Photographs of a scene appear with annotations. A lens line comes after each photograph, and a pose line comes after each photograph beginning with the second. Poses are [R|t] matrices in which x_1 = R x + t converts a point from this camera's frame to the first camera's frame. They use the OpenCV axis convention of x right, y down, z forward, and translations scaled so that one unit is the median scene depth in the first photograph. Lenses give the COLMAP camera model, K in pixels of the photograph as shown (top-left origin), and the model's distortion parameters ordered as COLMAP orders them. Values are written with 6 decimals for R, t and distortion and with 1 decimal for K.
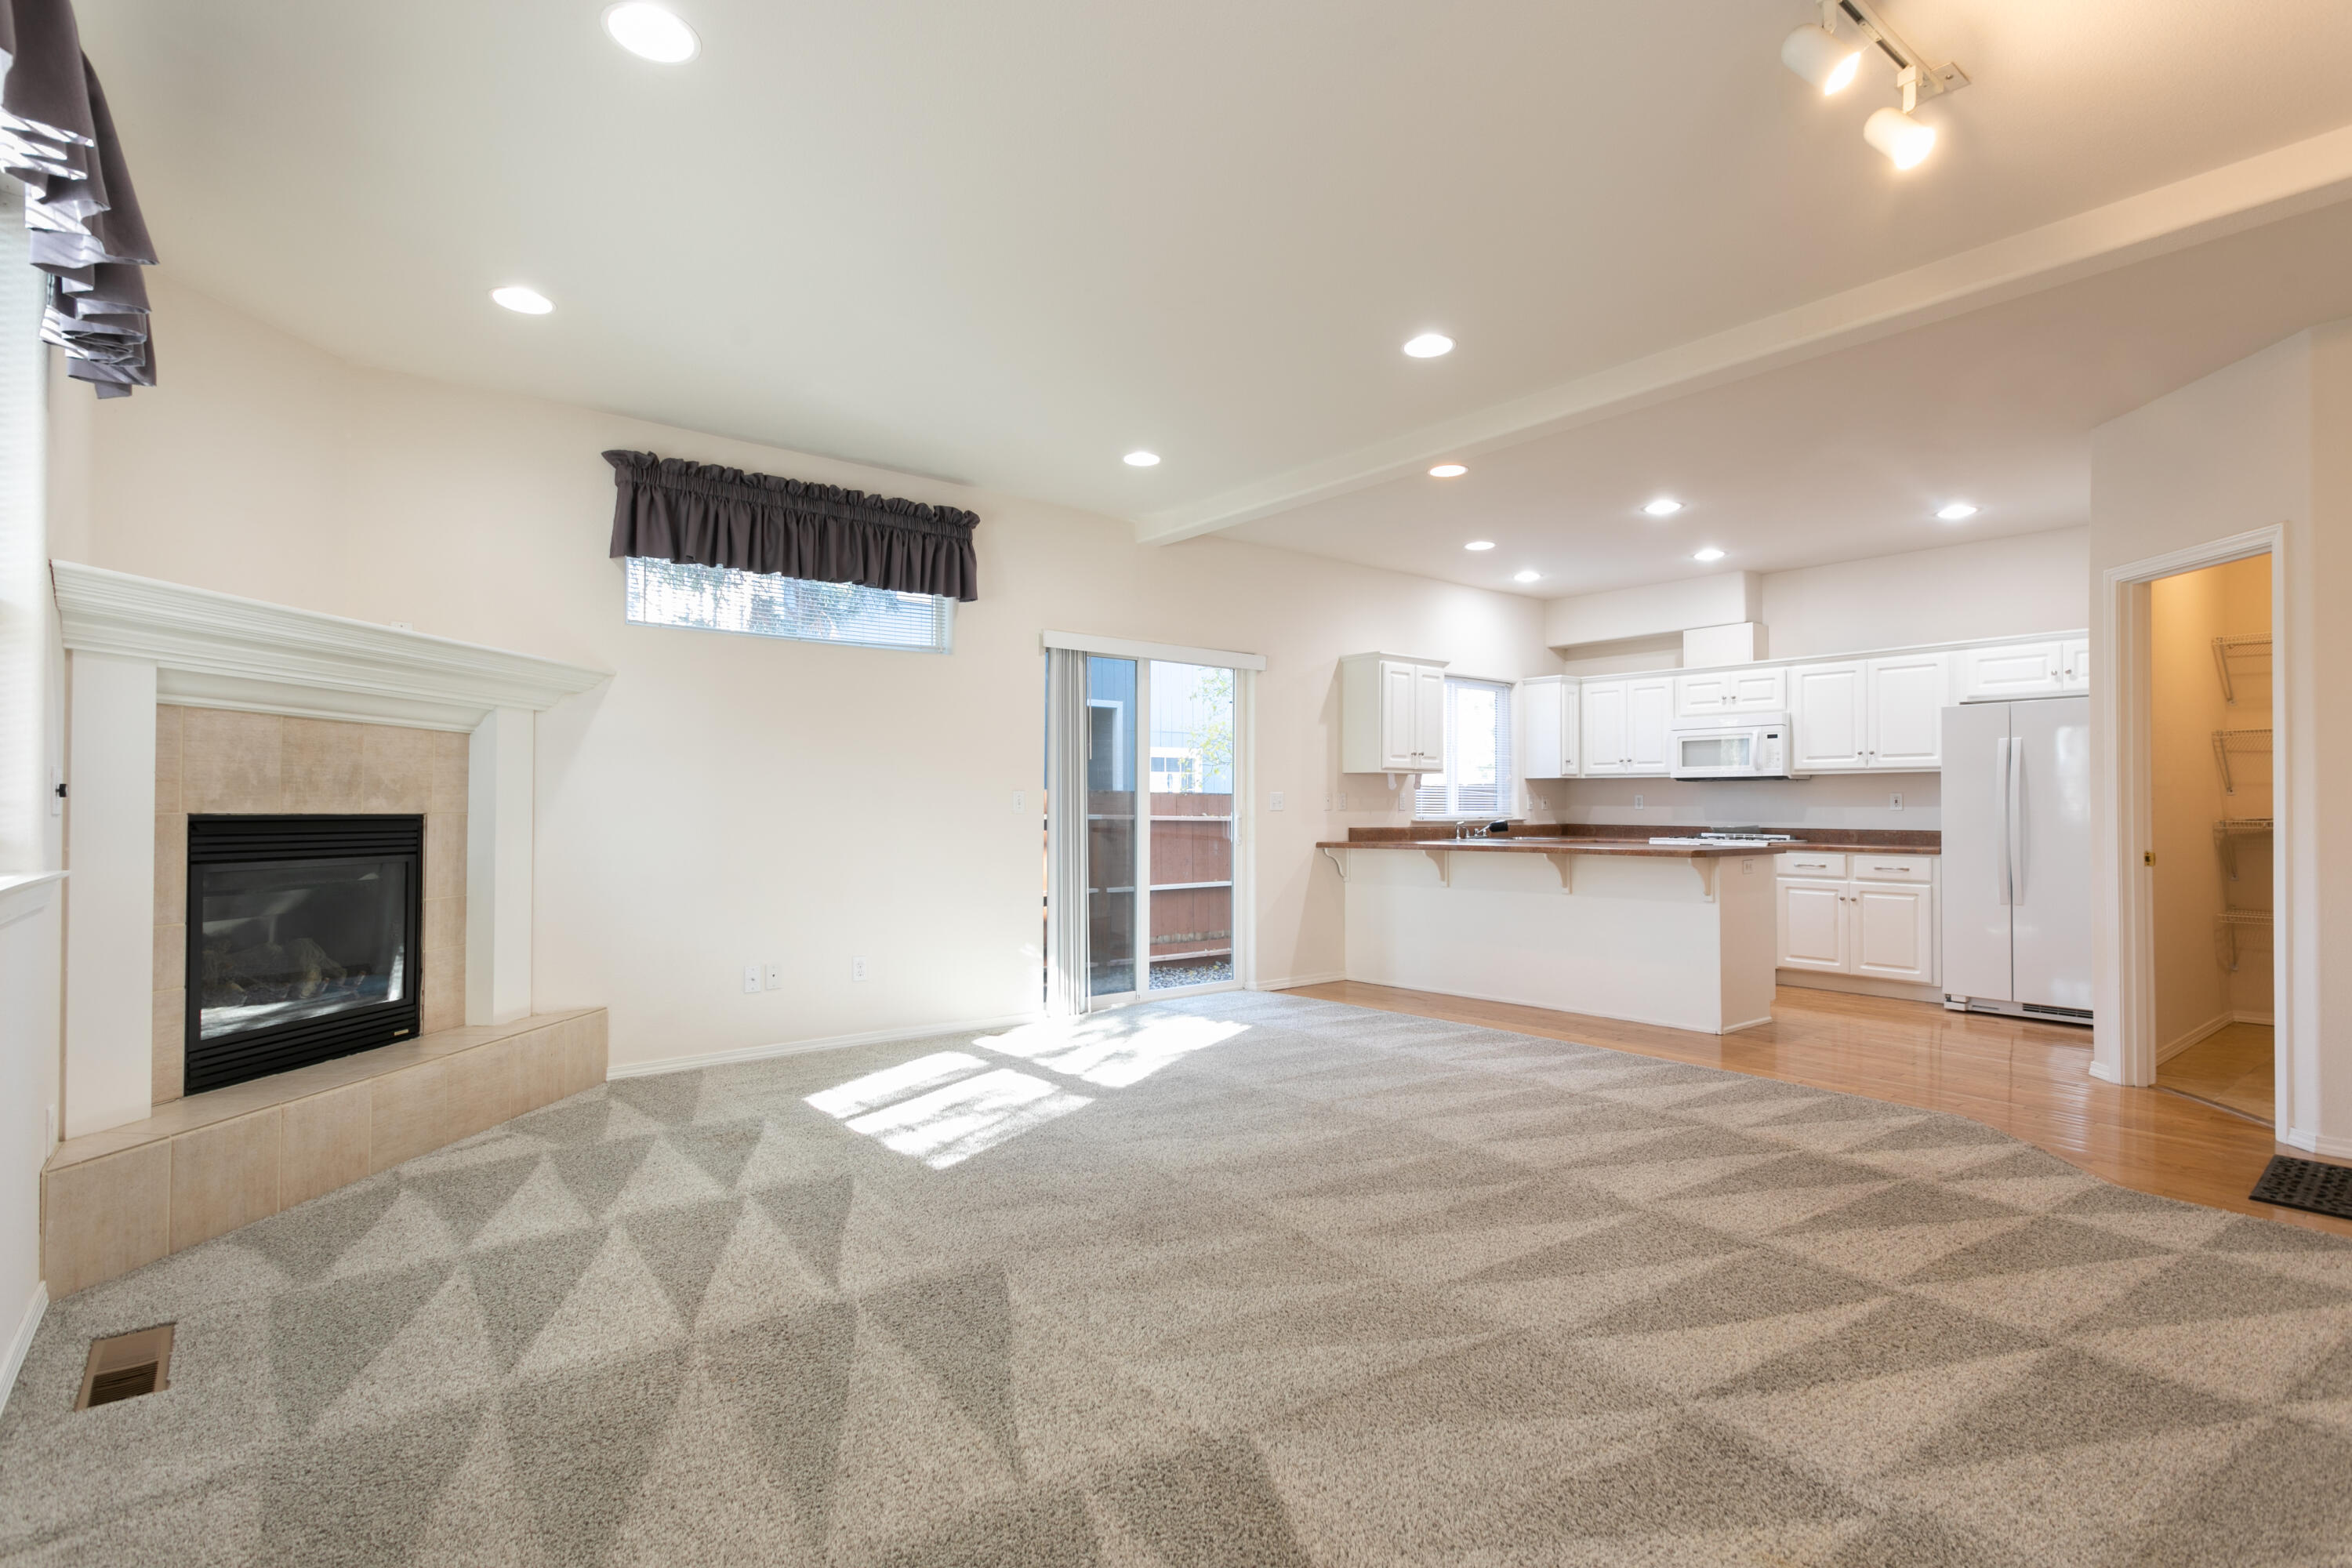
lens RADIAL K [[1141.9, 0, 1178.4], [0, 1141.9, 796.2], [0, 0, 1]] dist [0.001177, 0.001038]
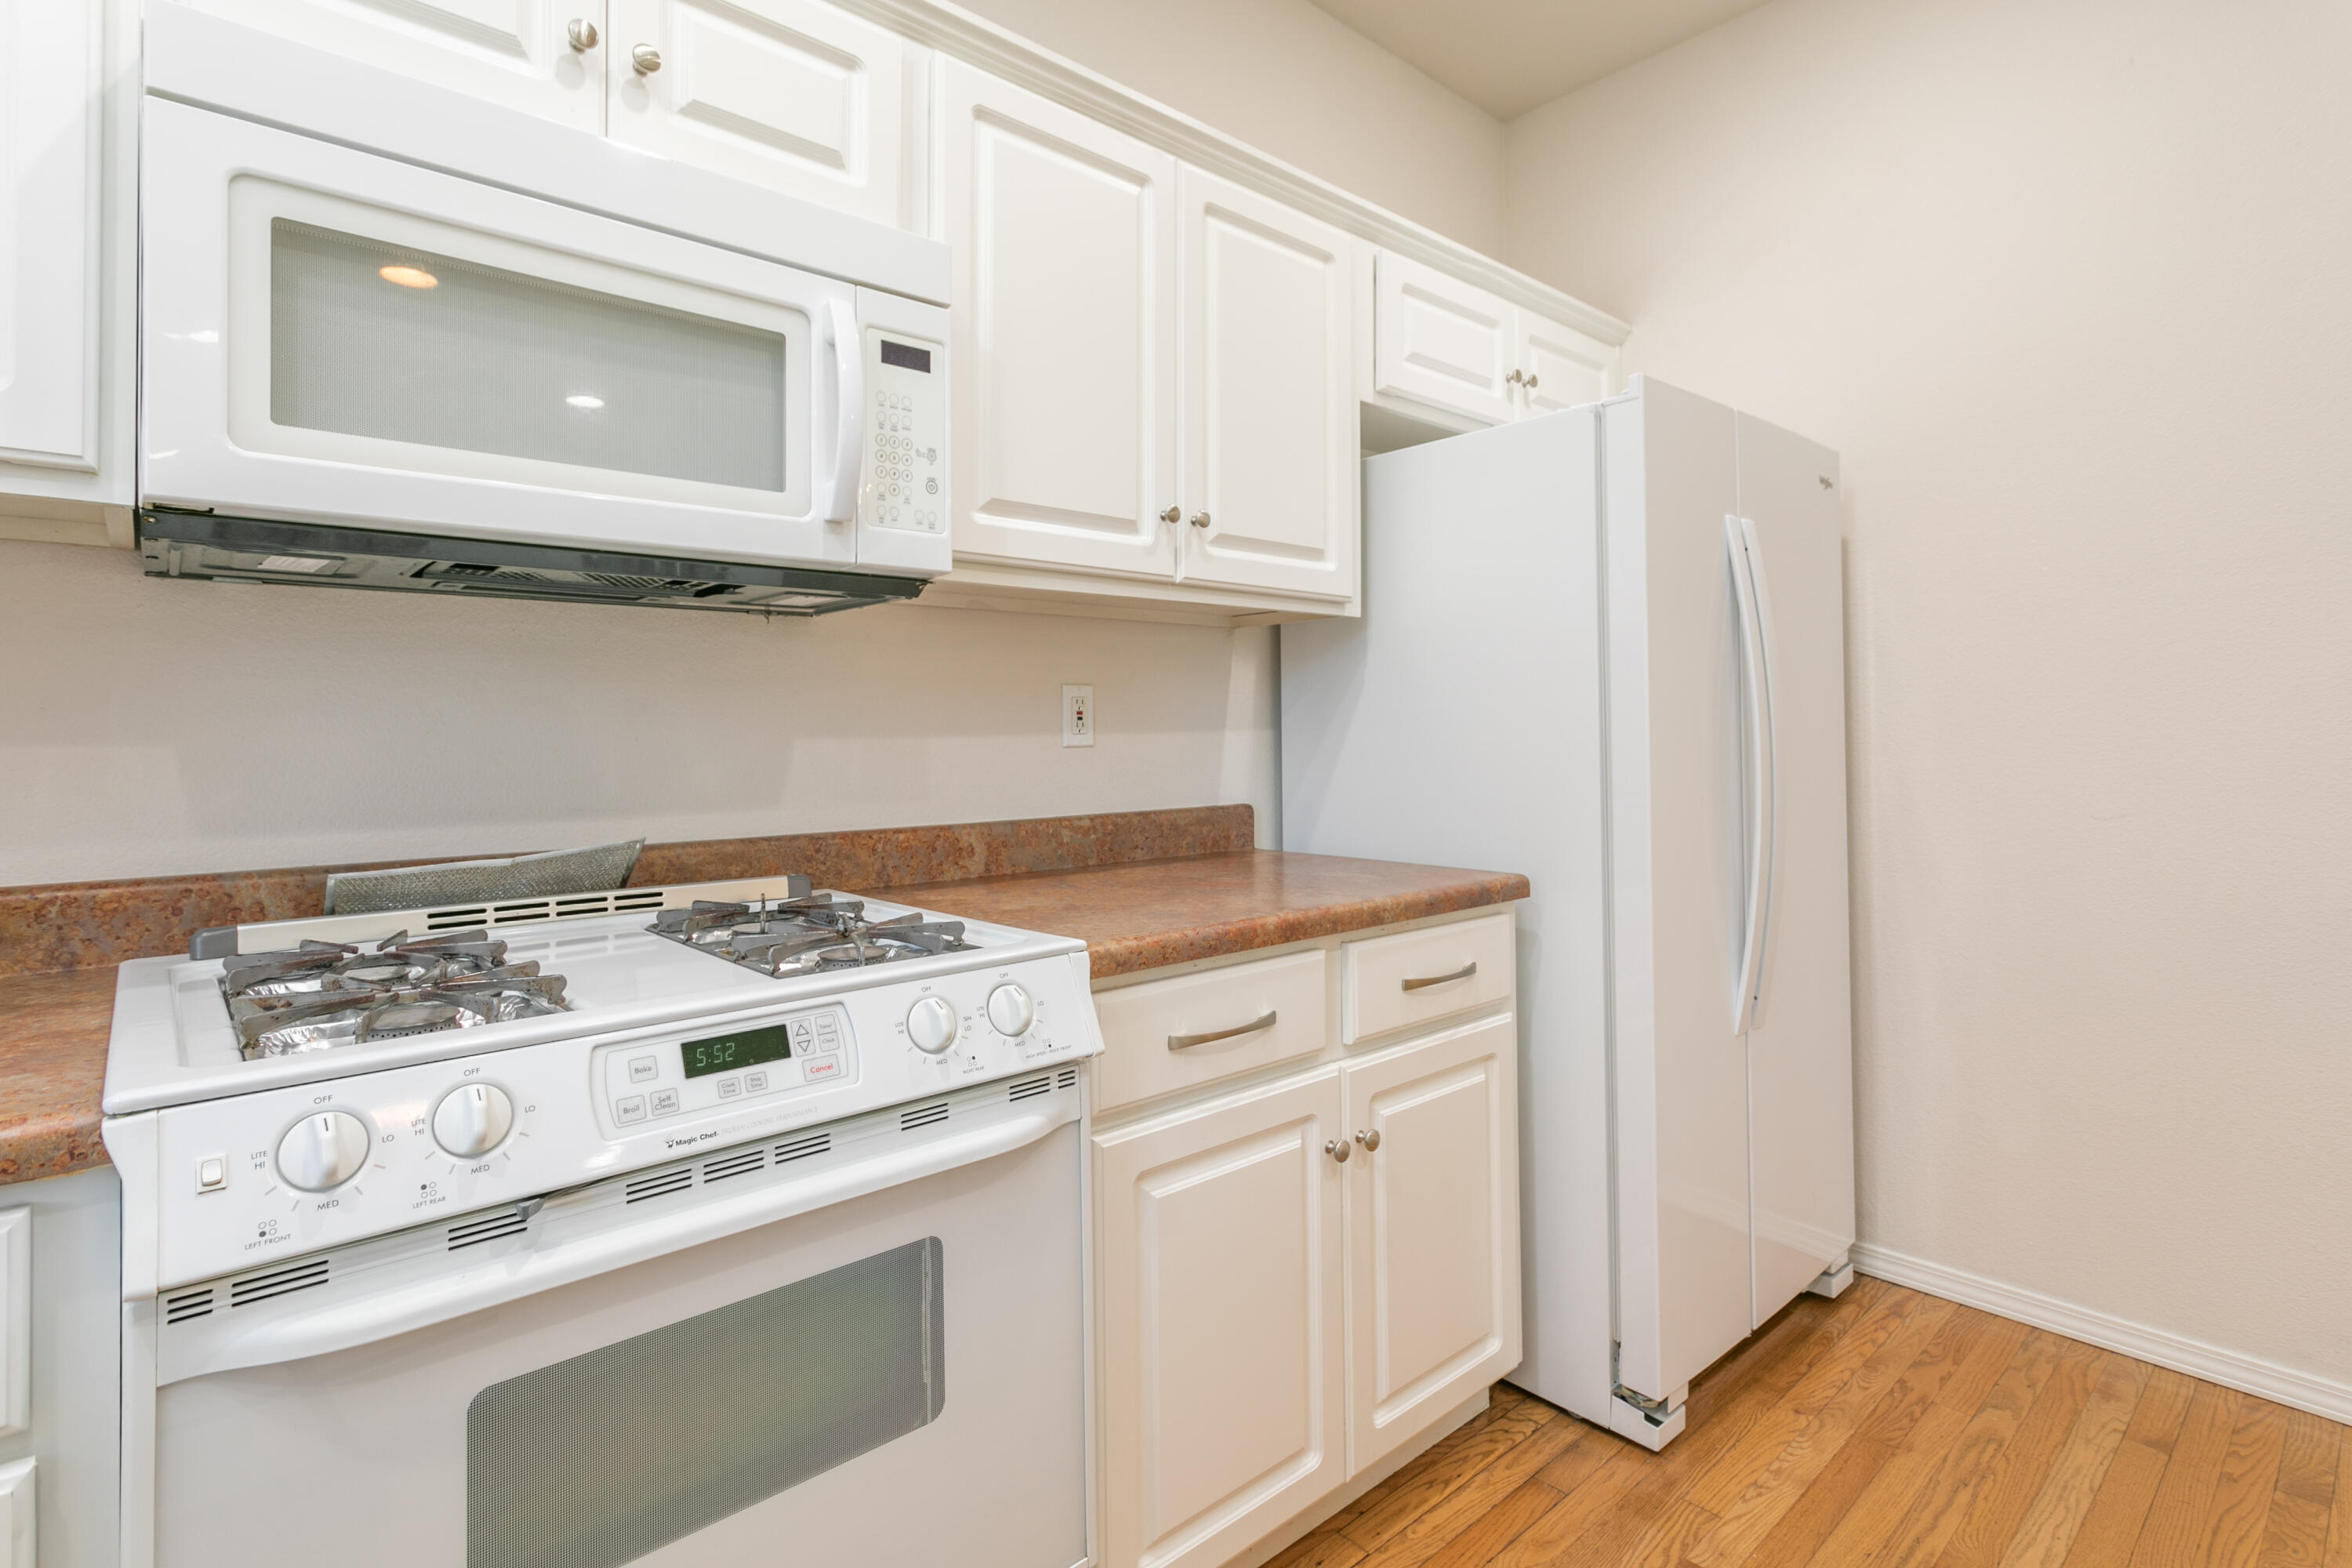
lens RADIAL K [[1141.9, 0, 1141.2], [0, 1141.9, 716.7], [0, 0, 1]] dist [0.001177, 0.001038]
pose [[-0.021106, 0.006926, 0.999753, 0.334341], [-0.003451, 0.999970, -0.007000, 0.006920], [-0.999771, -0.003597, -0.021082, 0.962883]]
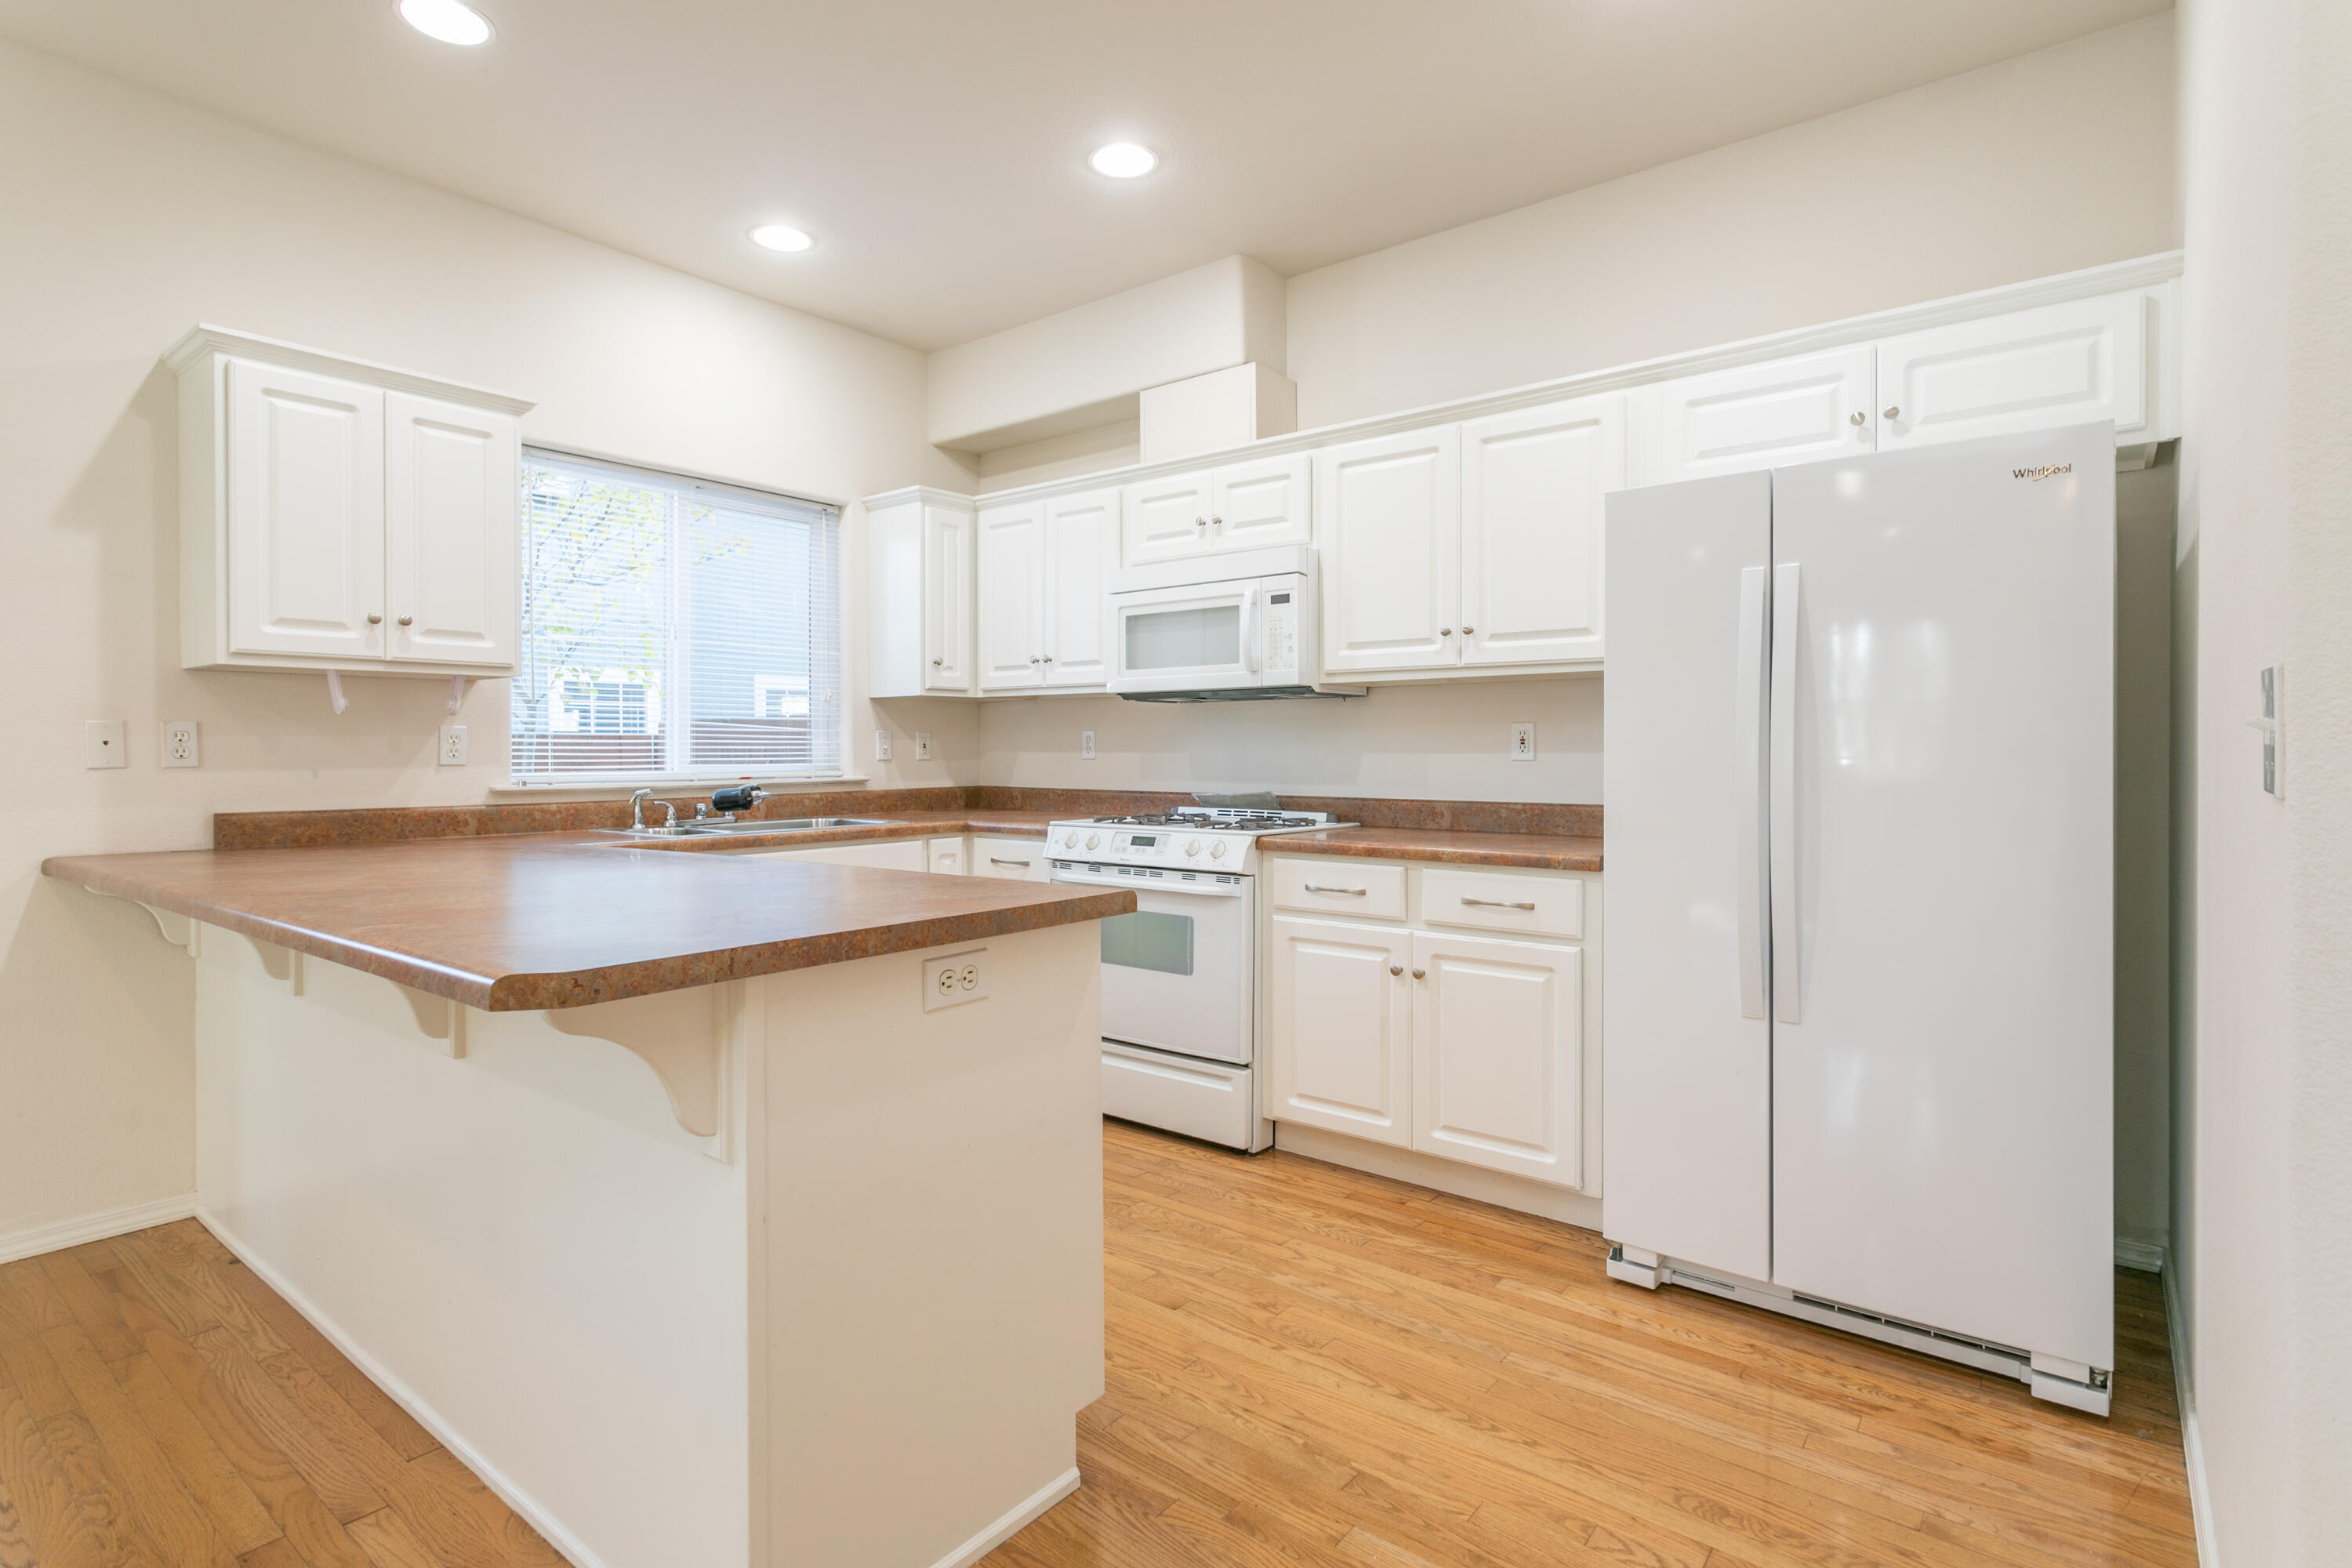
lens RADIAL K [[1141.9, 0, 1174.3], [0, 1141.9, 763.1], [0, 0, 1]] dist [0.001177, 0.001038]
pose [[0.977497, -0.007591, 0.210814, 0.380815], [0.002823, 0.999734, 0.022909, 0.002615], [-0.210932, -0.021799, 0.977258, 0.559569]]
